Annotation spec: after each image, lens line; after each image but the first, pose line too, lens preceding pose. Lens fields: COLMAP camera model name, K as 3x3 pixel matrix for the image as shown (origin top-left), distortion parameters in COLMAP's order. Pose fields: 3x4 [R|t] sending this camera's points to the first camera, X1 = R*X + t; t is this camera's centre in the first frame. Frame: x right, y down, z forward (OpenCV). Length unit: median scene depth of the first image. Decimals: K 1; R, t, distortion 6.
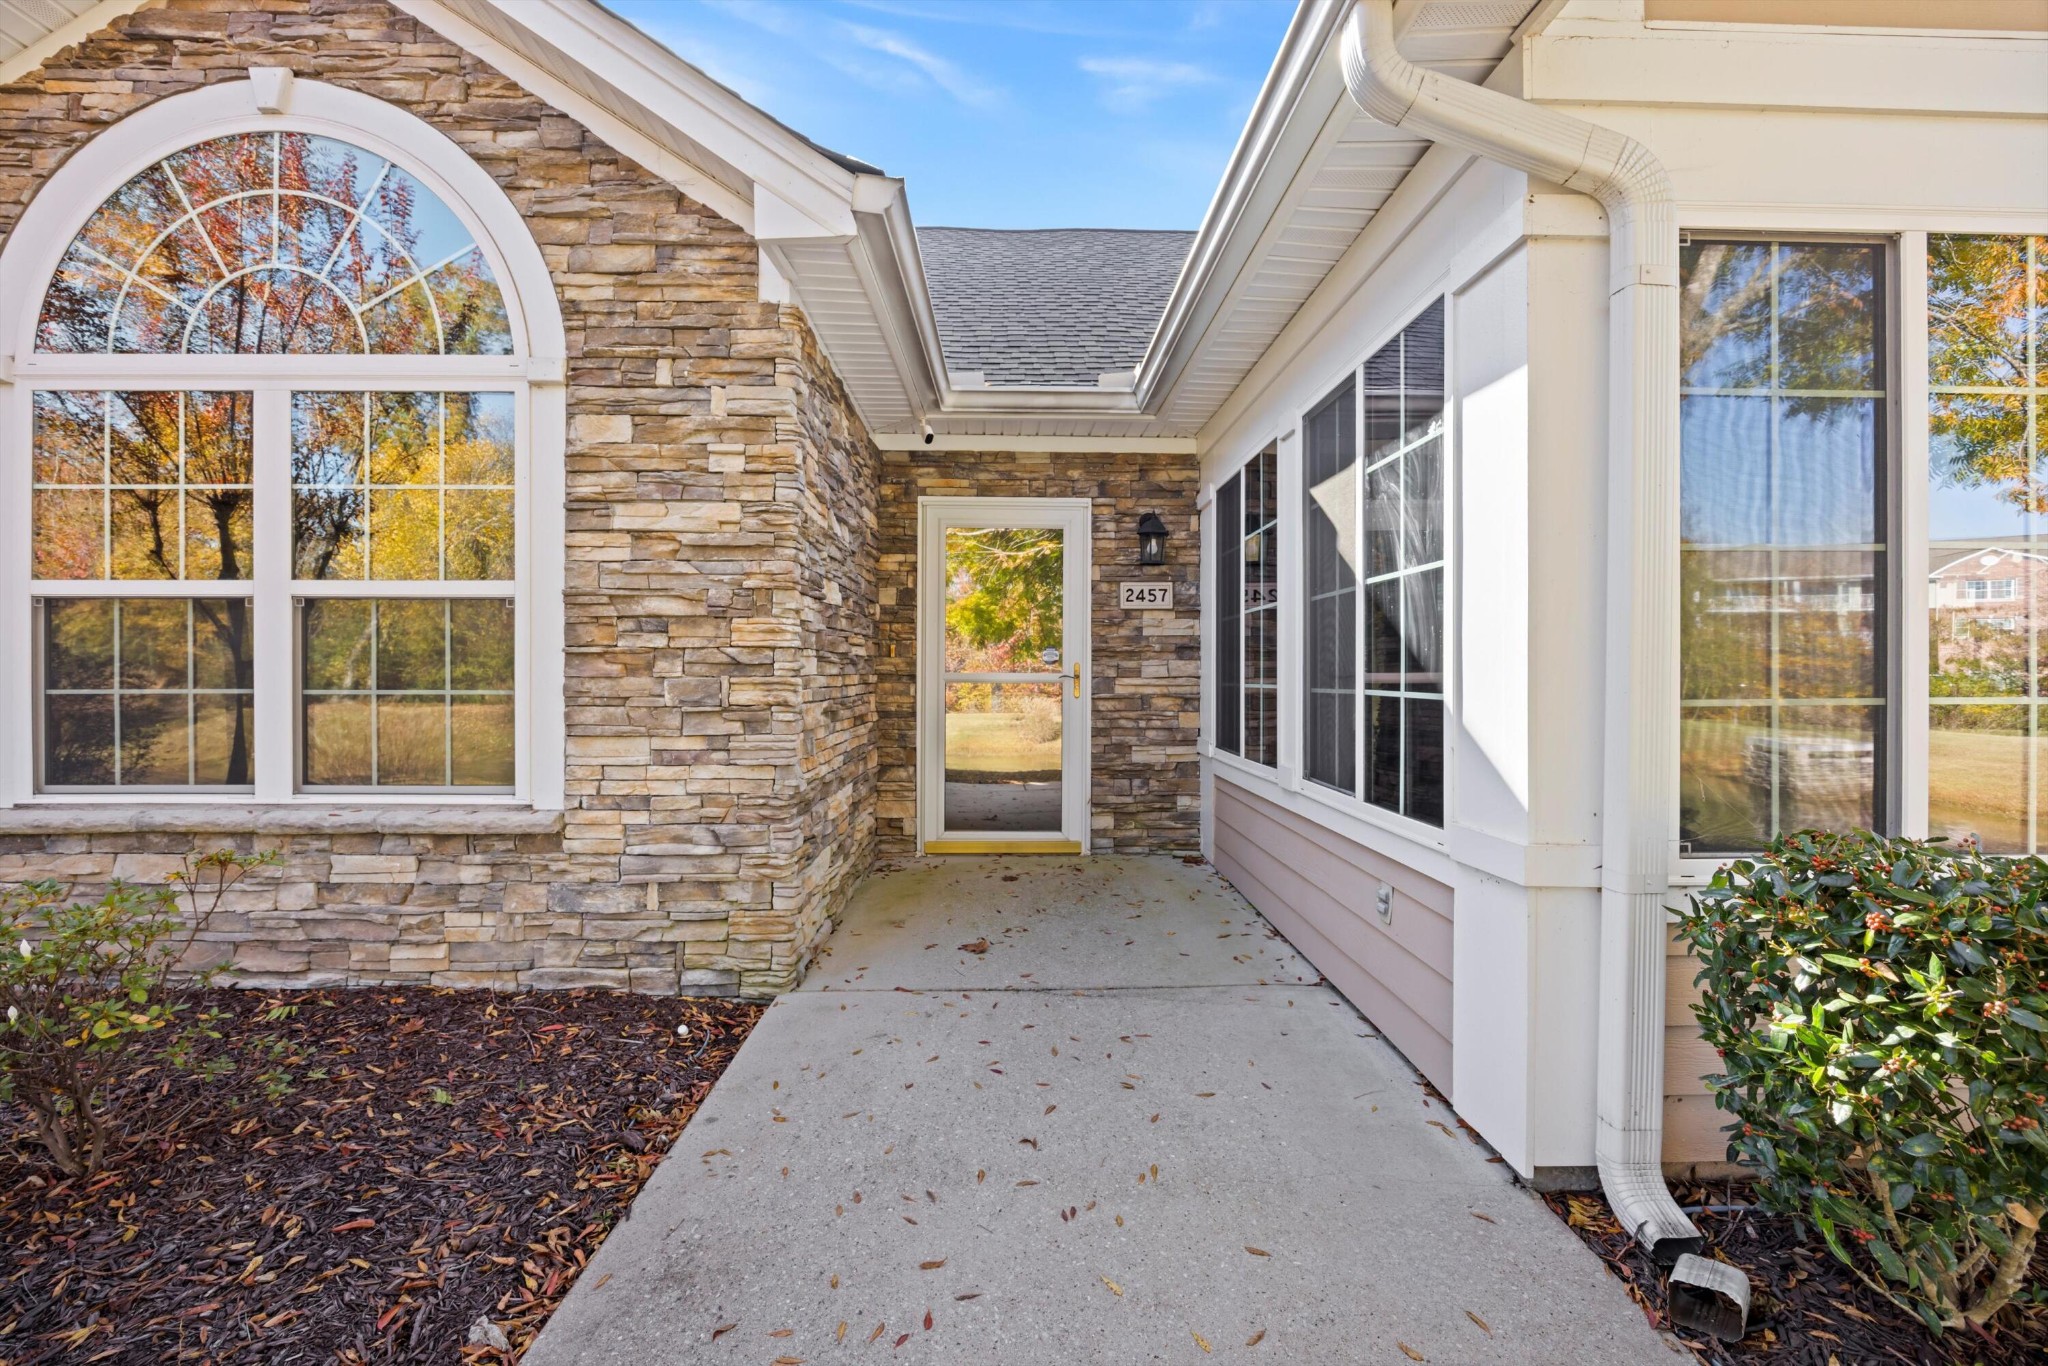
lens RADIAL K [[872.0, 0, 1024.7], [0, 872.0, 674.7], [0, 0, 1]] dist [-0.002129, -0.000078]
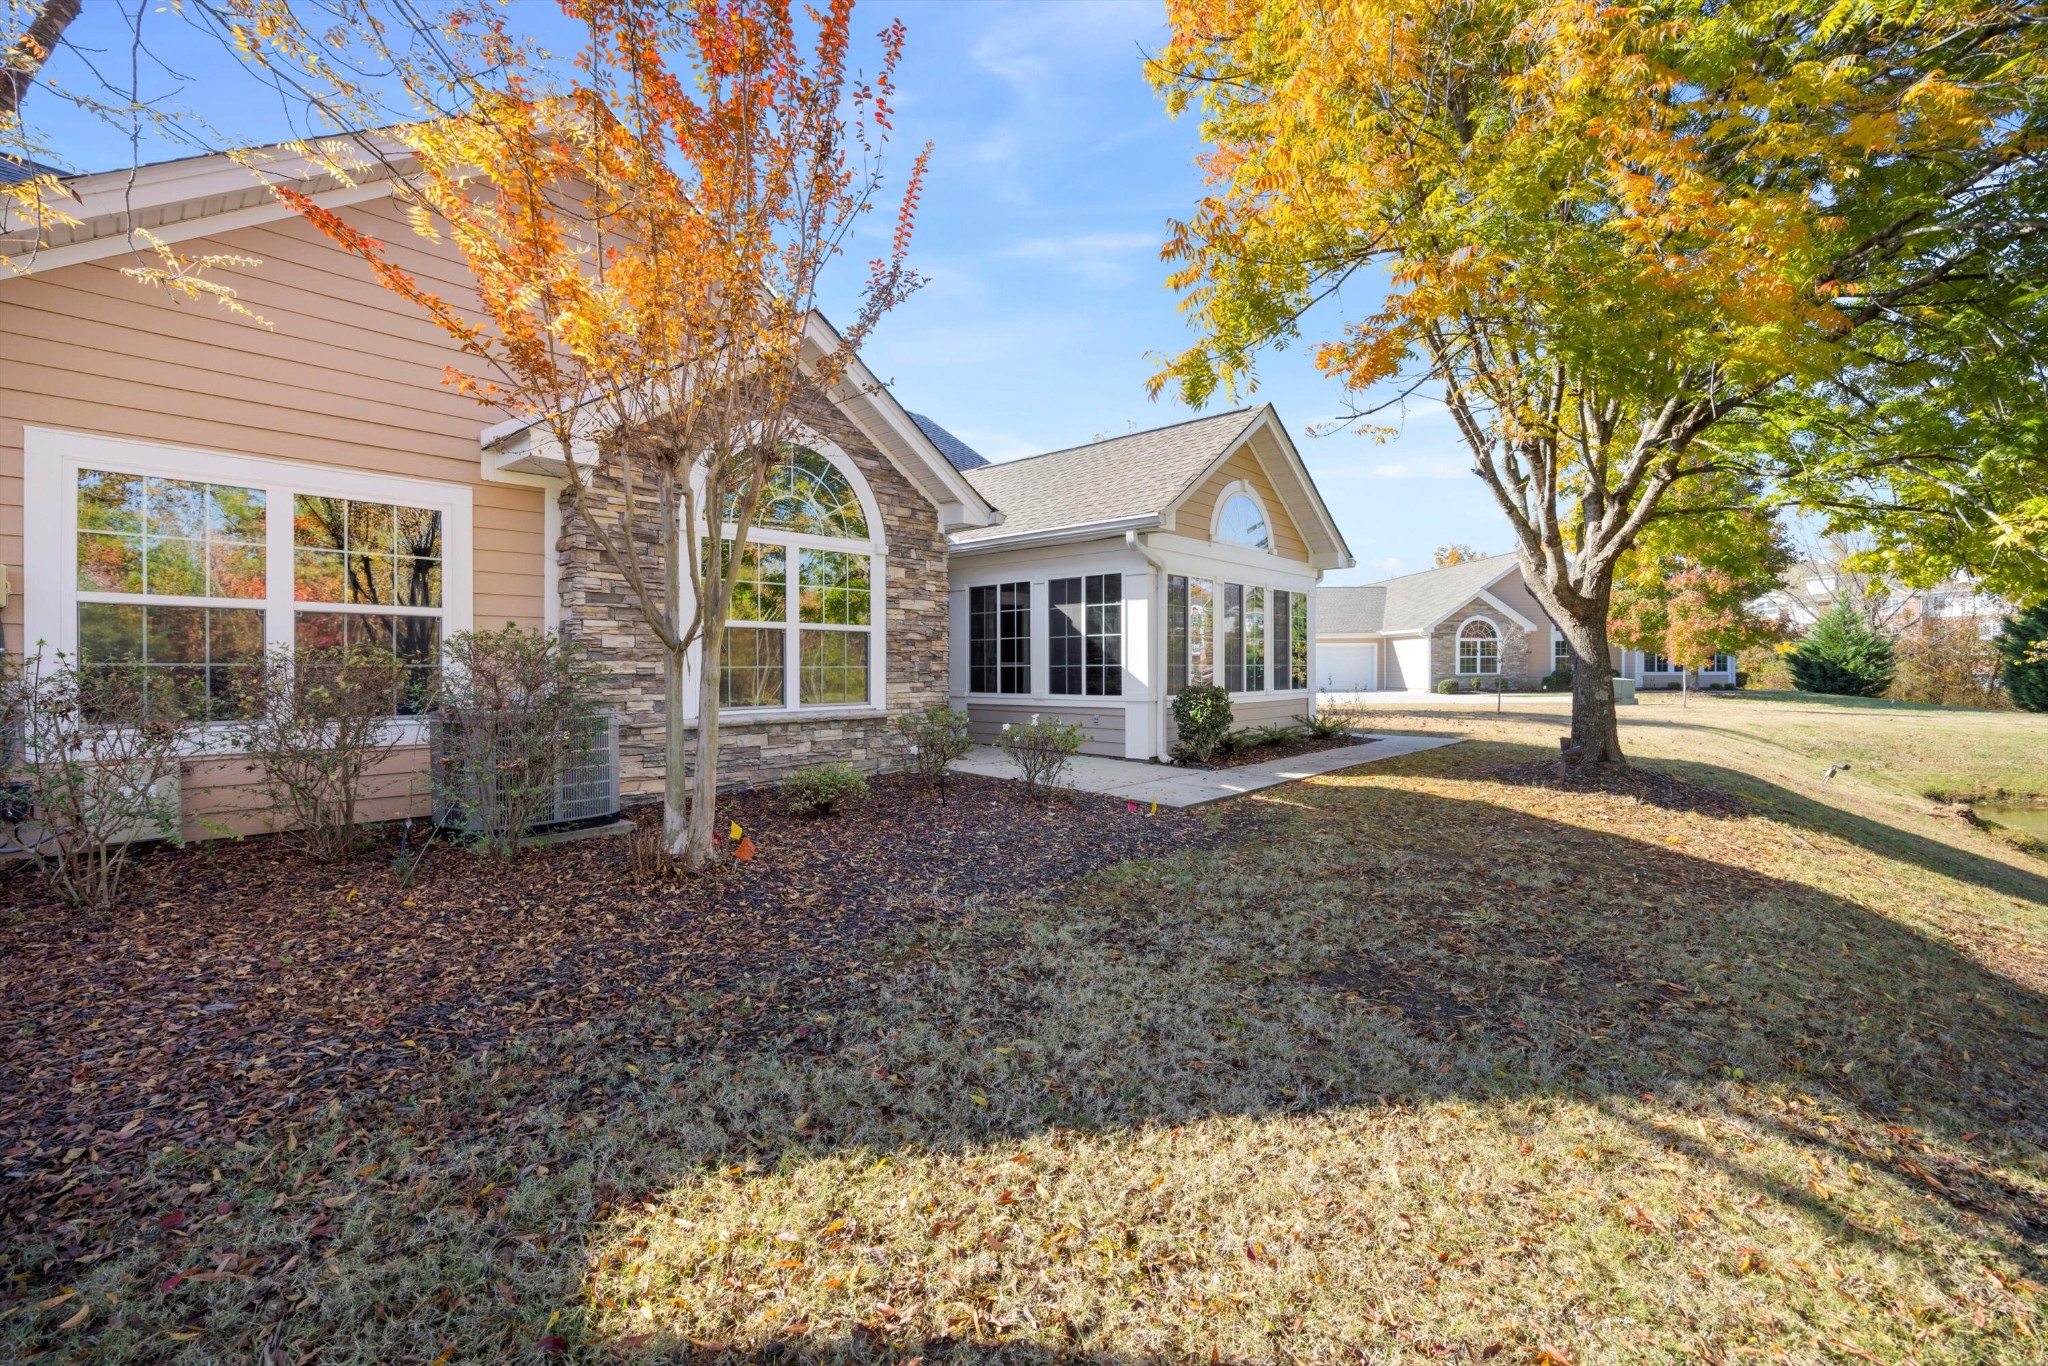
lens RADIAL K [[872.0, 0, 1022.1], [0, 872.0, 675.1], [0, 0, 1]] dist [-0.002129, -0.000078]
pose [[0.683580, -0.008700, 0.729824, -2.253140], [0.005898, 0.999962, 0.006397, 0.031500], [-0.729852, -0.000069, 0.683606, -1.201868]]
